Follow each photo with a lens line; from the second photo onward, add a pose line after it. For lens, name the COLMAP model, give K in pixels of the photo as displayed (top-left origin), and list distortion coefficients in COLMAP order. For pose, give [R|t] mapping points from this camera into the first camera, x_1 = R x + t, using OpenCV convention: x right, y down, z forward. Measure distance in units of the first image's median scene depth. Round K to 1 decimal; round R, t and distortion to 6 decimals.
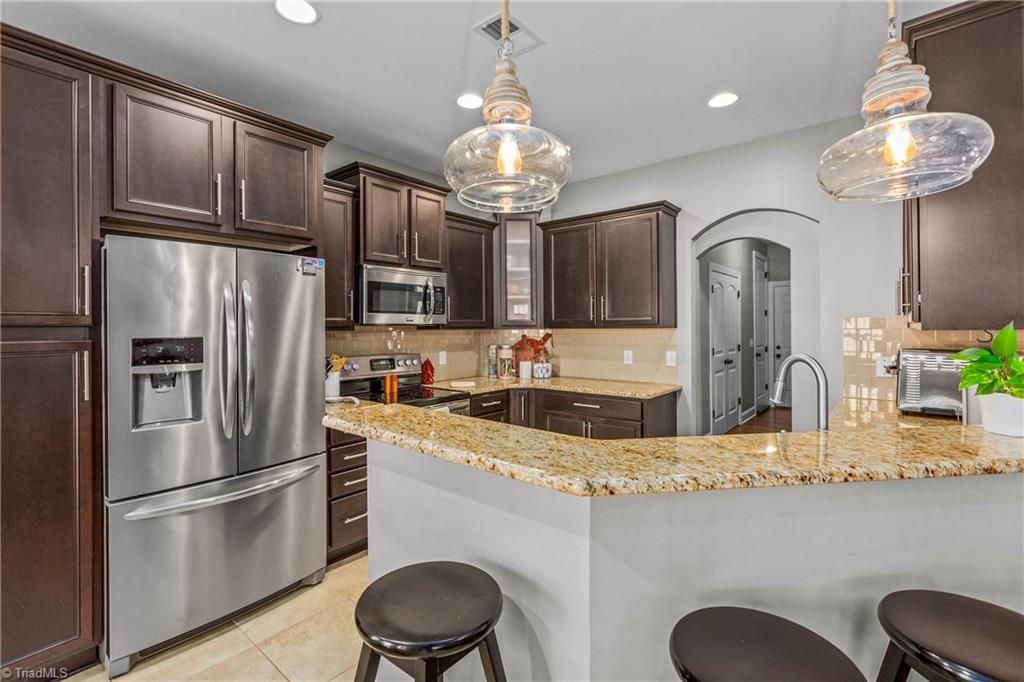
lens RADIAL K [[463.3, 0, 507.0], [0, 463.3, 323.9], [0, 0, 1]] dist [0.001988, -0.000655]
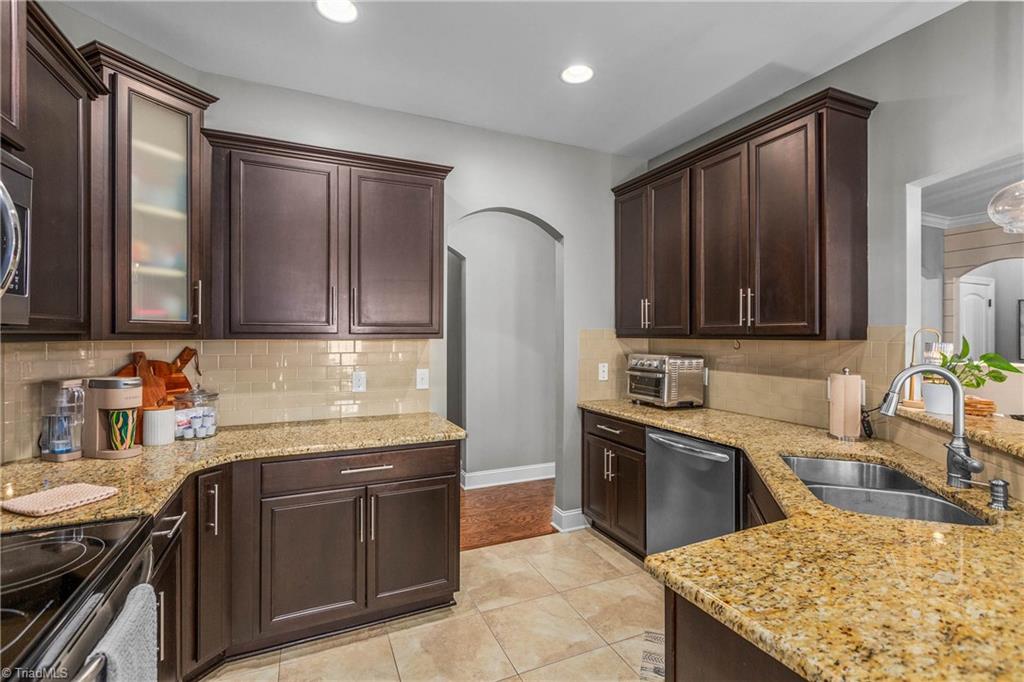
lens RADIAL K [[463.3, 0, 512.3], [0, 463.3, 337.0], [0, 0, 1]] dist [0.001988, -0.000655]
pose [[0.433943, 0.004605, 0.900928, -0.270312], [-0.008015, 0.999967, -0.001251, 0.006138], [-0.900904, -0.006678, 0.433966, 0.550921]]
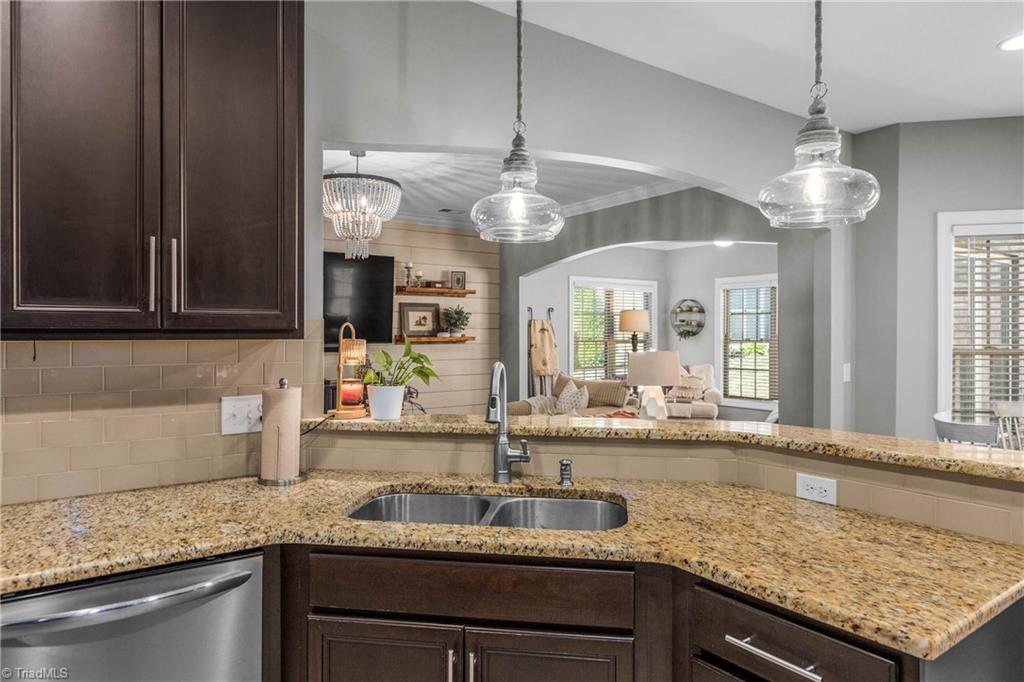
lens RADIAL K [[626.9, 0, 503.9], [0, 626.9, 337.4], [0, 0, 1]] dist [-0.006714, 0.001853]
pose [[-0.962184, 0.004370, 0.272366, 0.109424], [0.004551, 0.999990, 0.000032, 0.006186], [-0.272363, 0.001271, -0.962194, 0.897851]]
